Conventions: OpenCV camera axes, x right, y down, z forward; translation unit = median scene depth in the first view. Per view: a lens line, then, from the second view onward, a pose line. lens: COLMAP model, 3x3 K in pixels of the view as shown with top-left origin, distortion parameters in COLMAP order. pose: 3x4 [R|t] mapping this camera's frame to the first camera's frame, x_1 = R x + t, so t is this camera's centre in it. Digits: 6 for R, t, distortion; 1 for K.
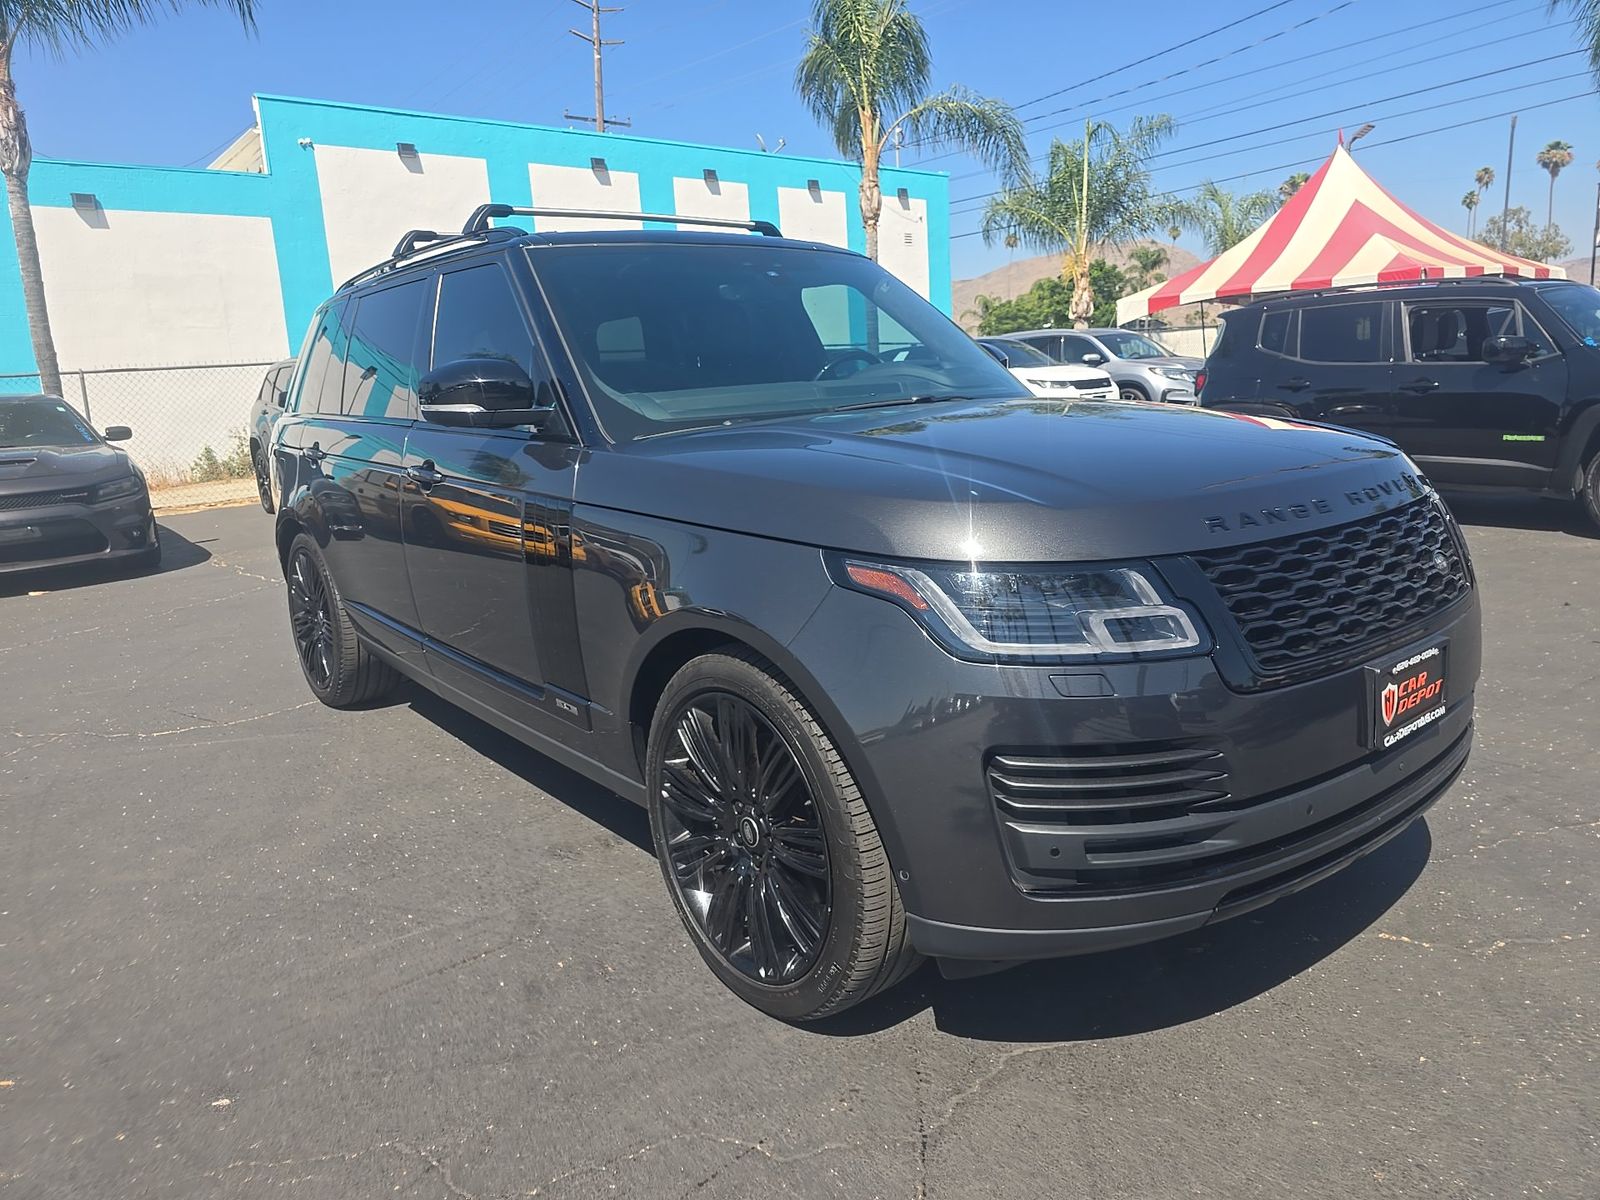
lens RADIAL K [[1101.6, 0, 800.0], [0, 1101.6, 600.0], [0, 0, 1]] dist [-0.000569, 0.004153]
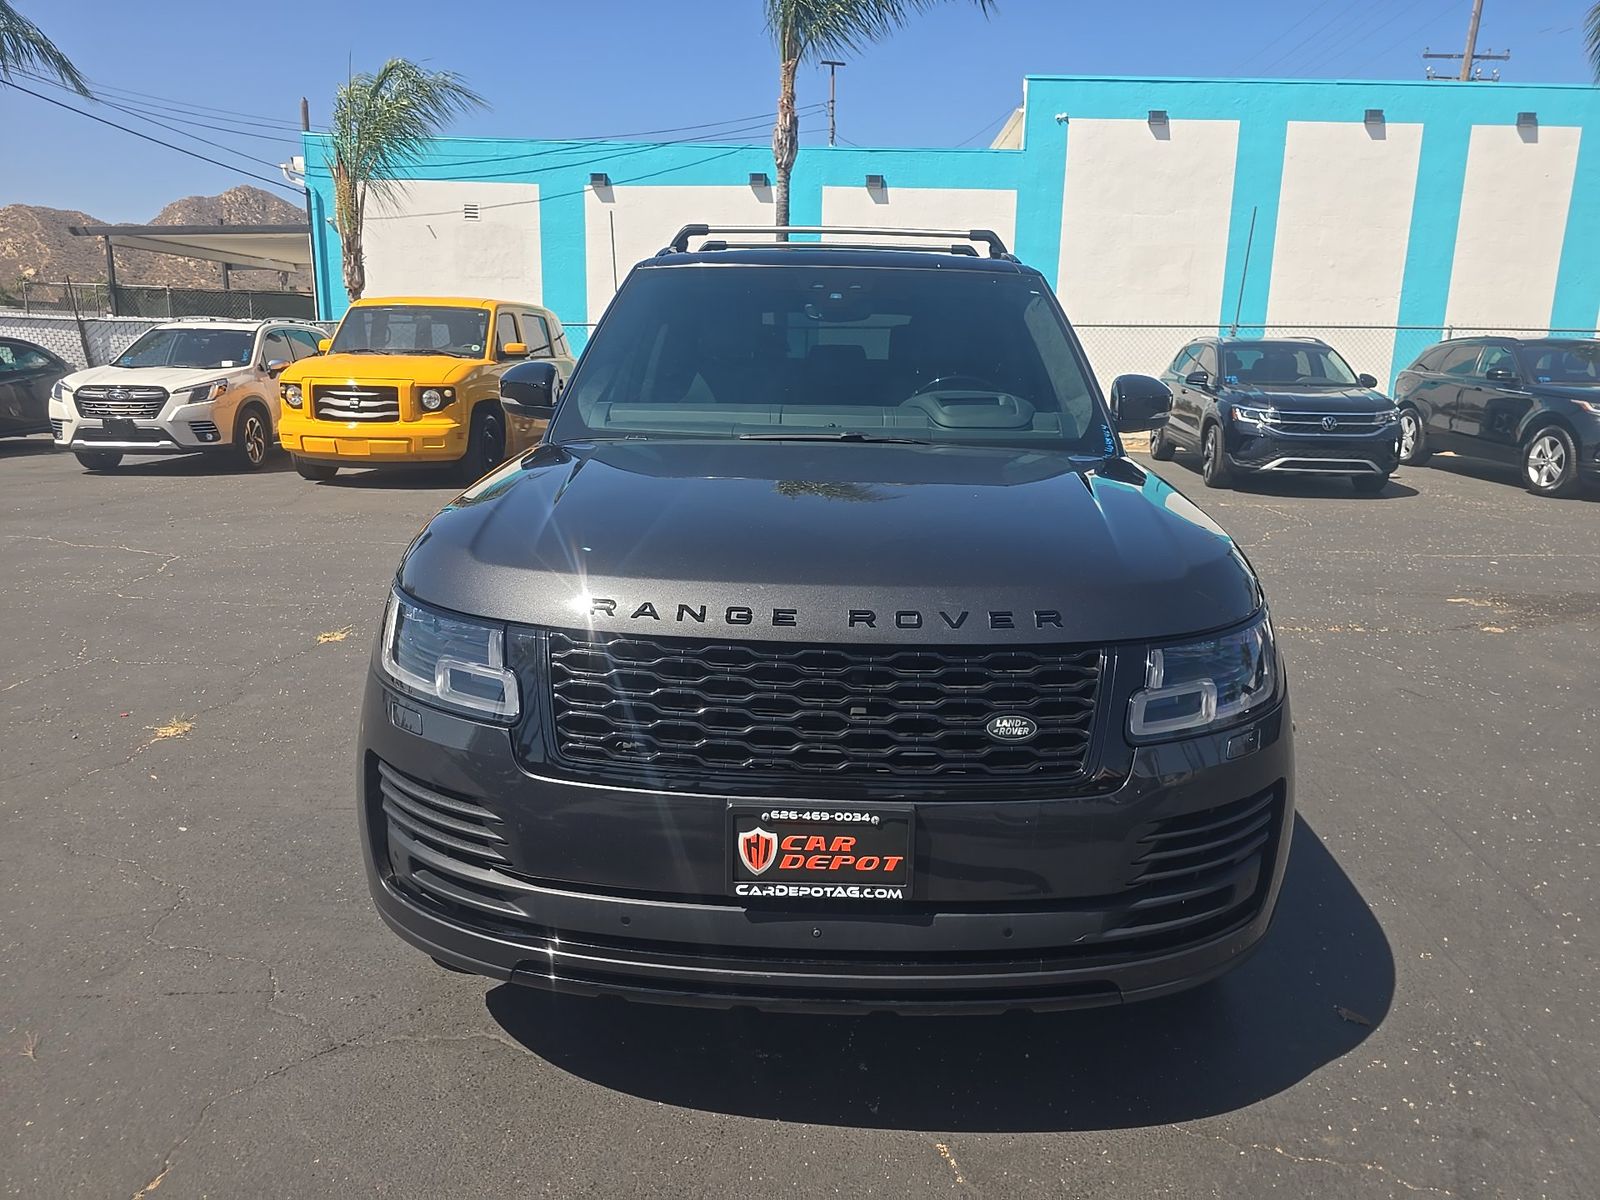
lens RADIAL K [[1071.0, 0, 800.8], [0, 1071.0, 613.6], [0, 0, 1]] dist [-0.002044, 0.006006]
pose [[0.754147, 0.216794, -0.619889, 0.182529], [-0.182509, 0.975942, 0.119280, -0.033791], [0.630835, 0.023181, 0.775571, 0.064850]]
